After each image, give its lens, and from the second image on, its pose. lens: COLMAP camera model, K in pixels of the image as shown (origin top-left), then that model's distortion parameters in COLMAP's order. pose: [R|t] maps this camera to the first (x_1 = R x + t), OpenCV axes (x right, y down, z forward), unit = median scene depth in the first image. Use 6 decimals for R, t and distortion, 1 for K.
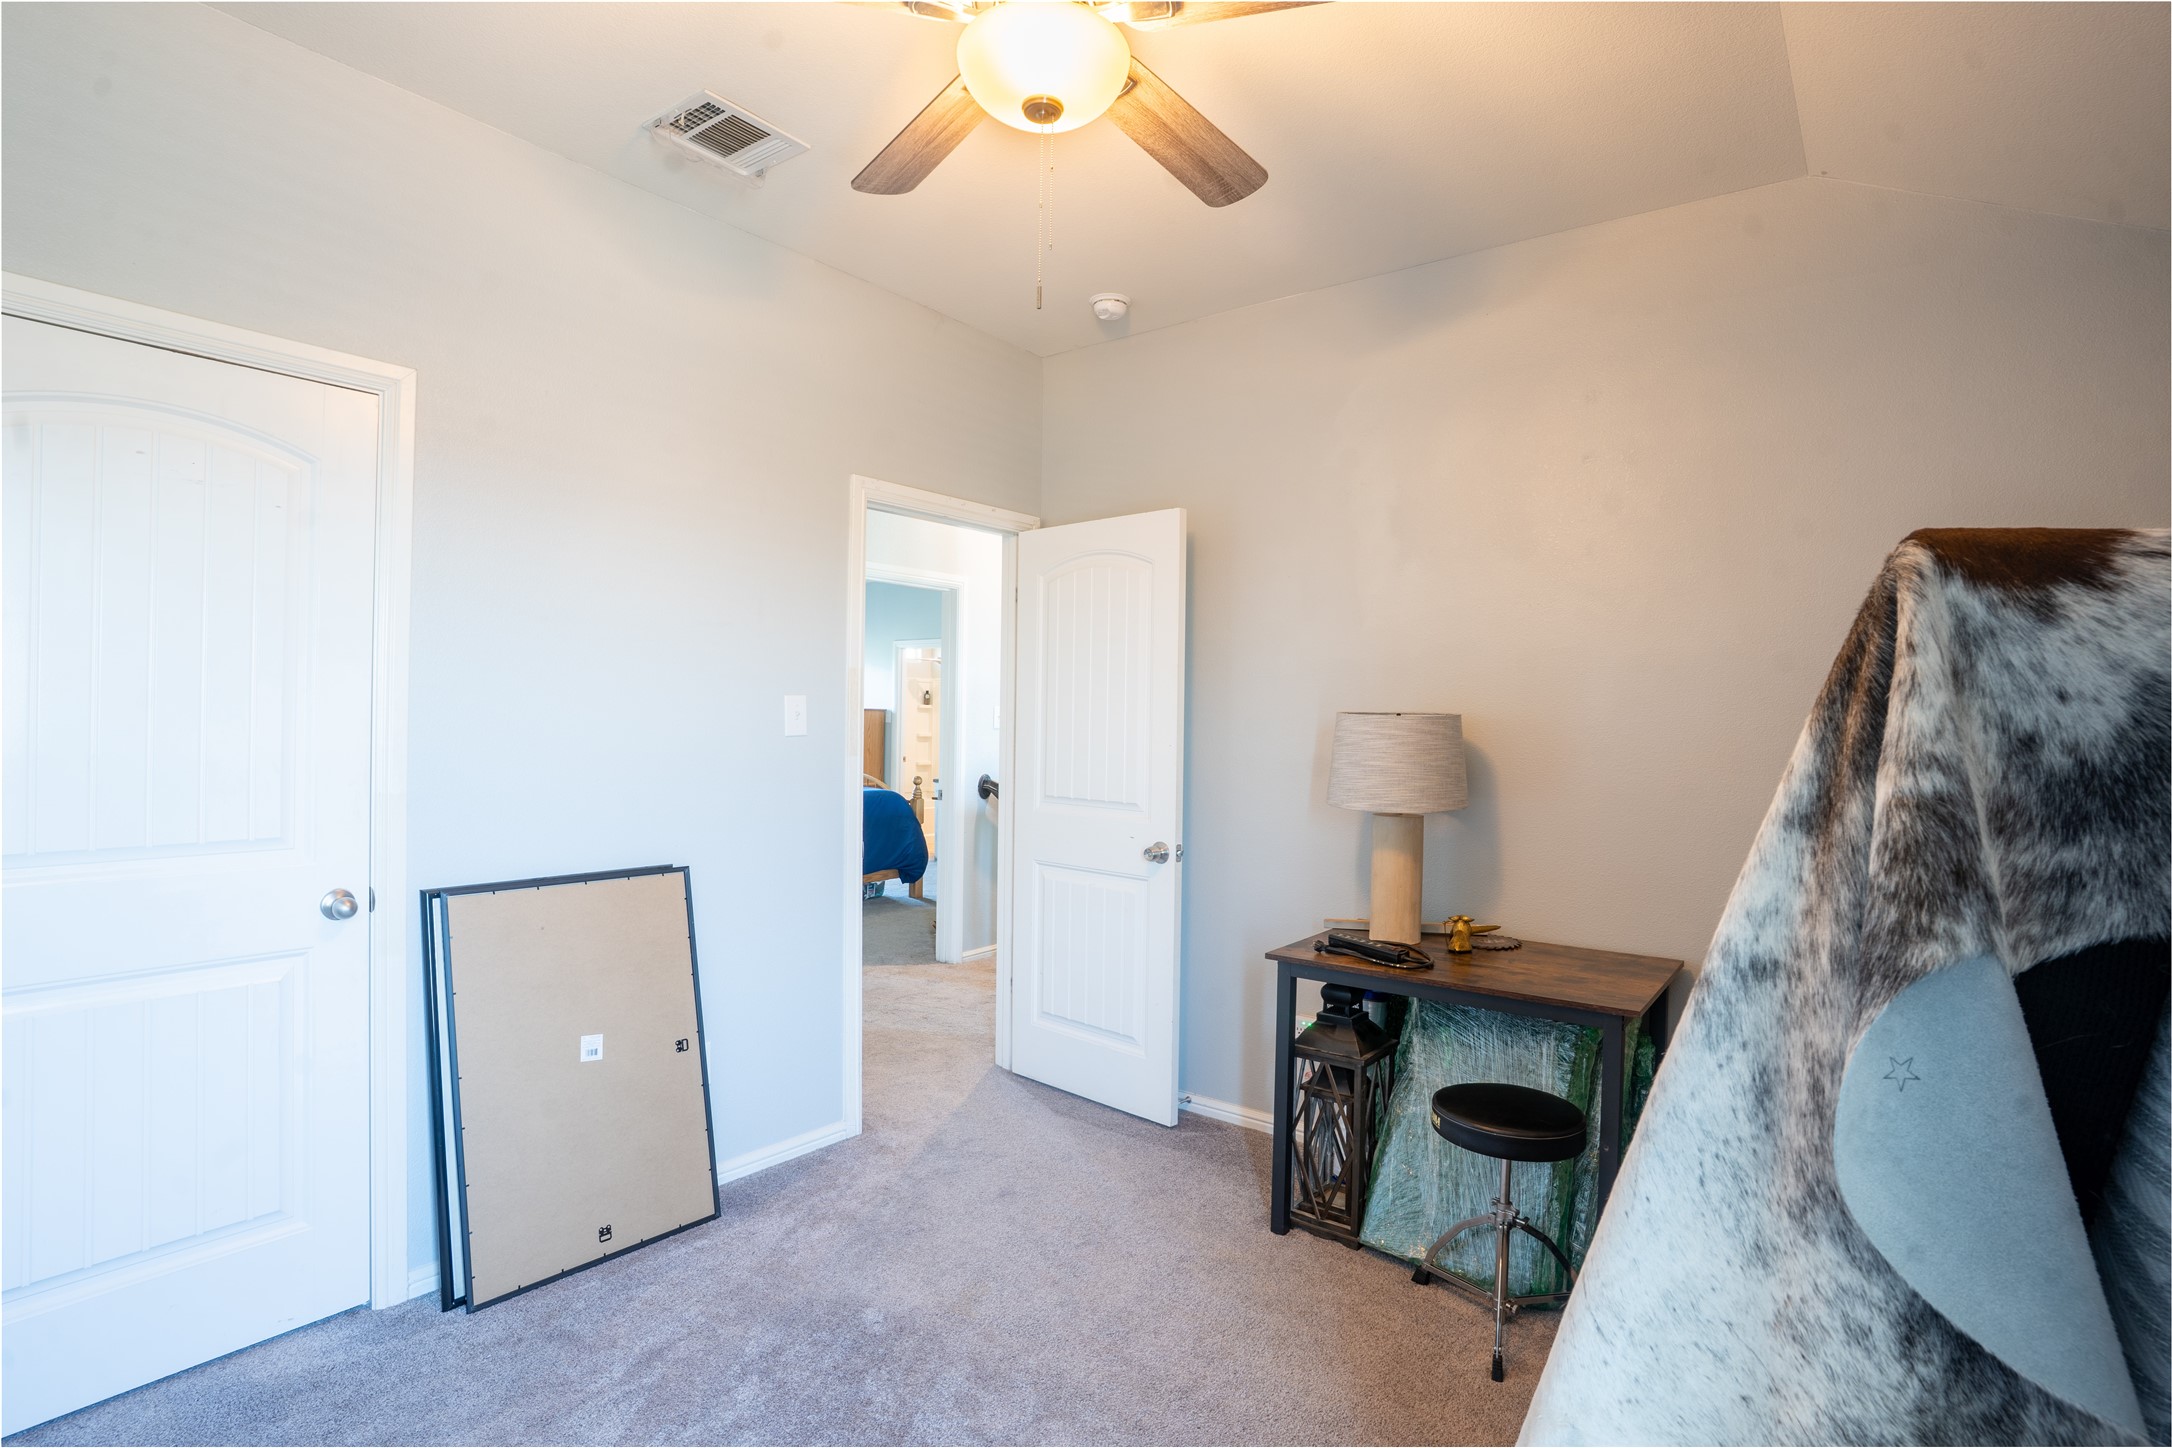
lens RADIAL K [[1061.6, 0, 1086.0], [0, 1061.6, 724.0], [0, 0, 1]] dist [-0.051242, 0.000426]
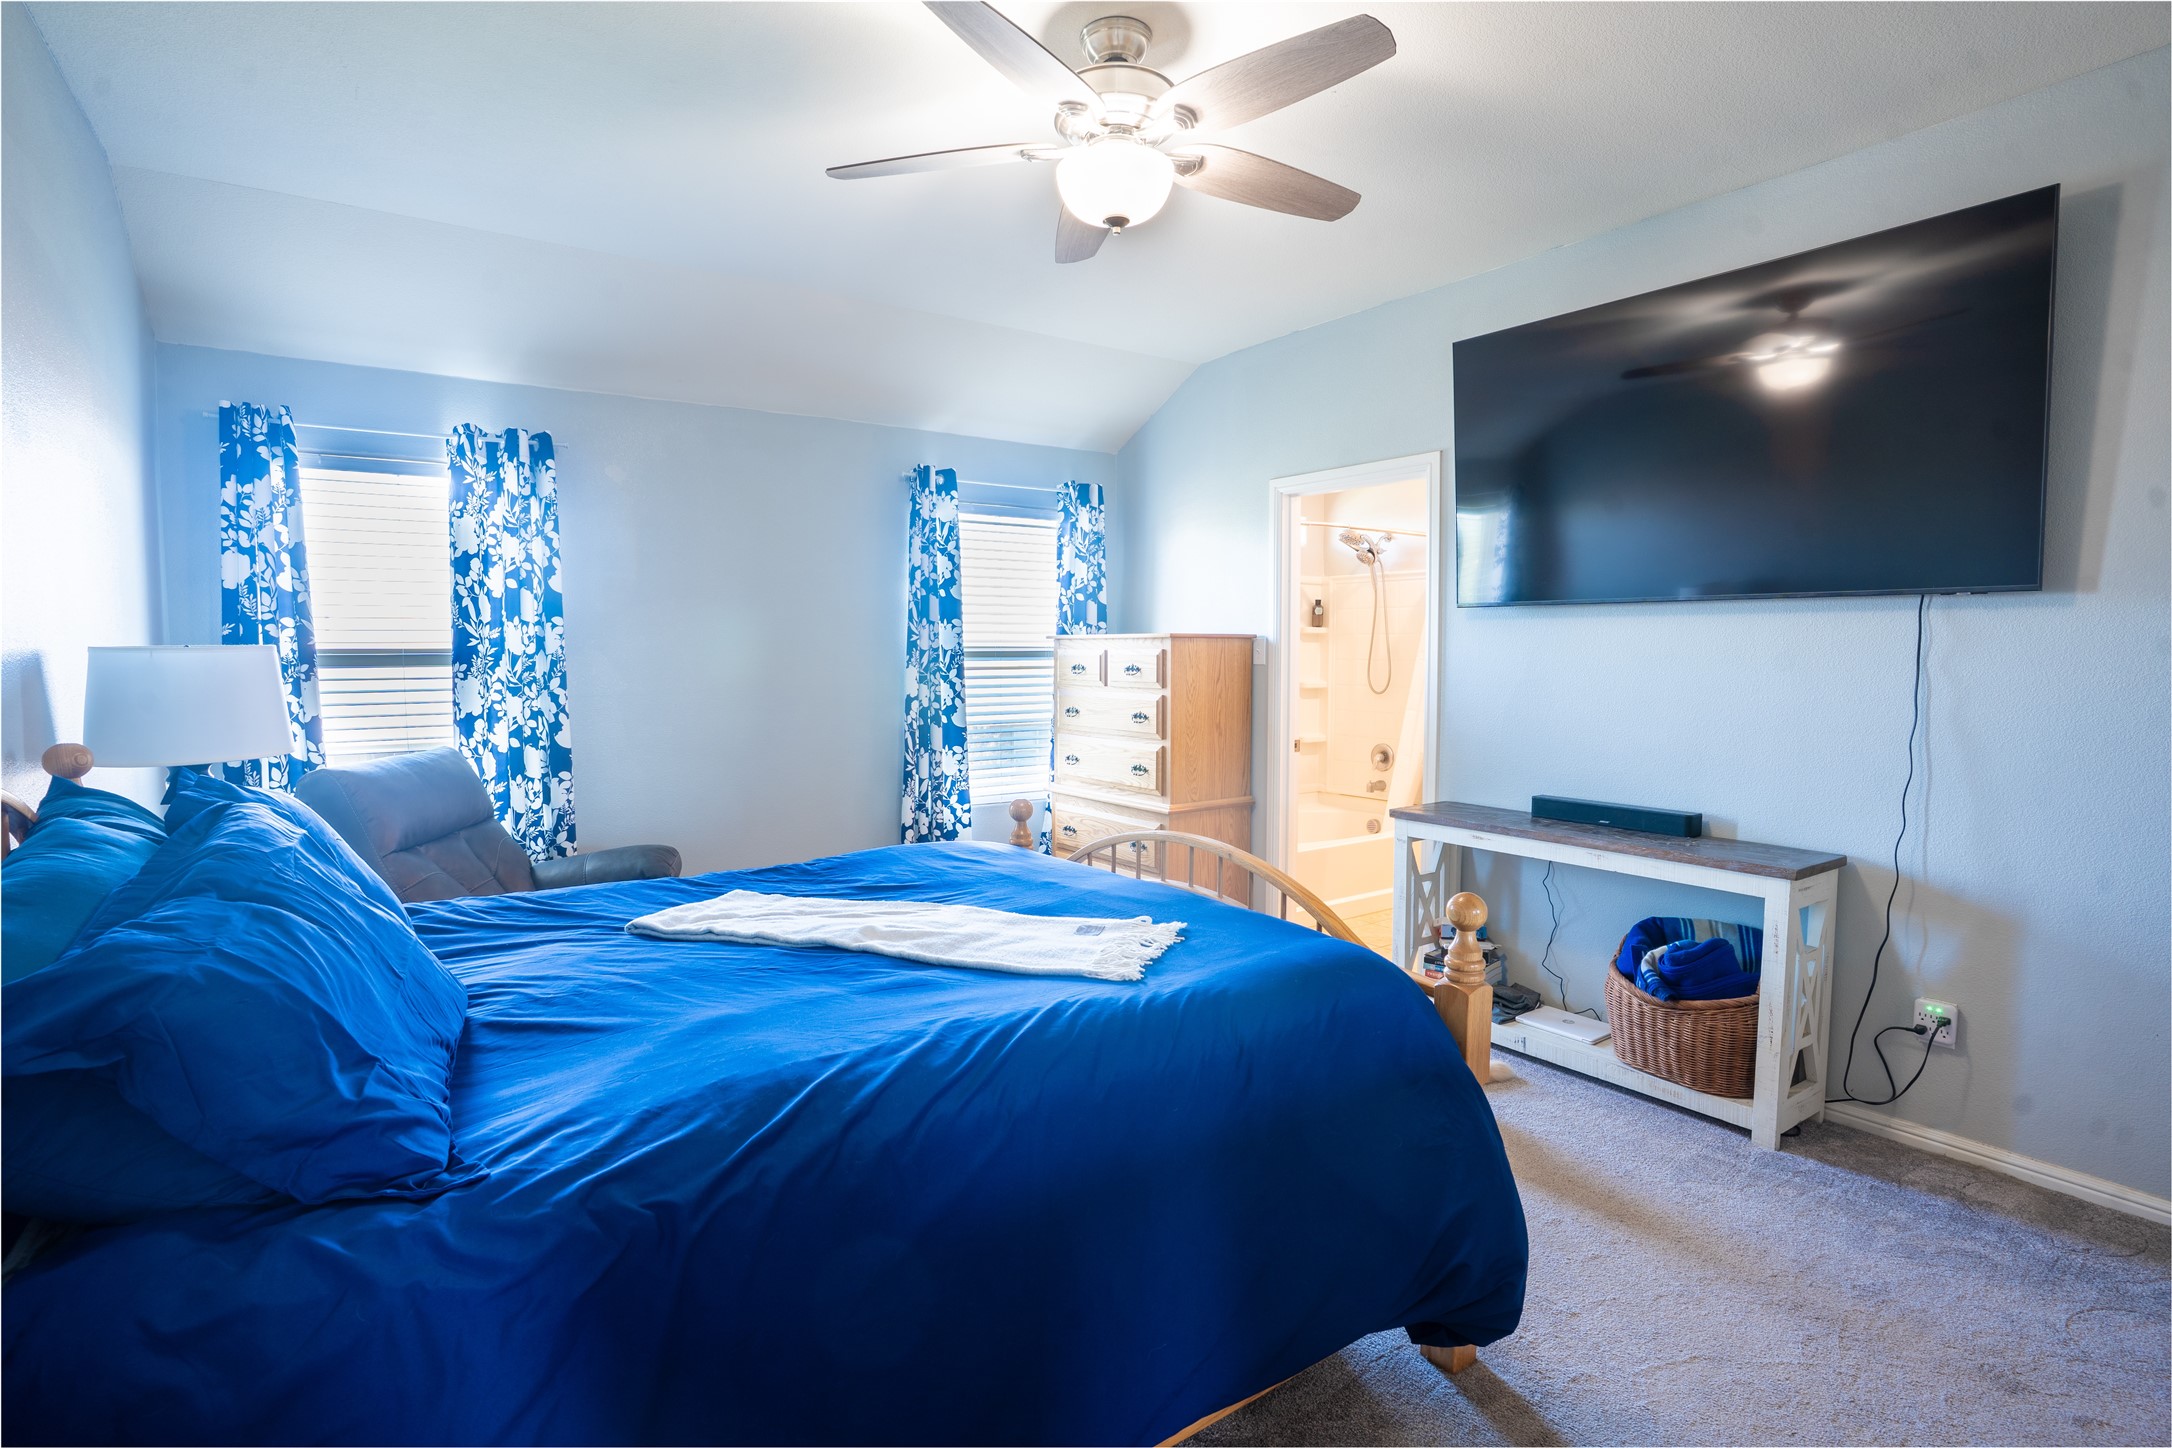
lens RADIAL K [[1061.6, 0, 1086.0], [0, 1061.6, 724.0], [0, 0, 1]] dist [-0.051242, 0.000426]
pose [[0.956926, 0.006932, -0.290248, -0.126451], [0.011330, 0.998062, 0.061192, -0.004240], [0.290110, -0.061844, 0.954993, 0.547296]]
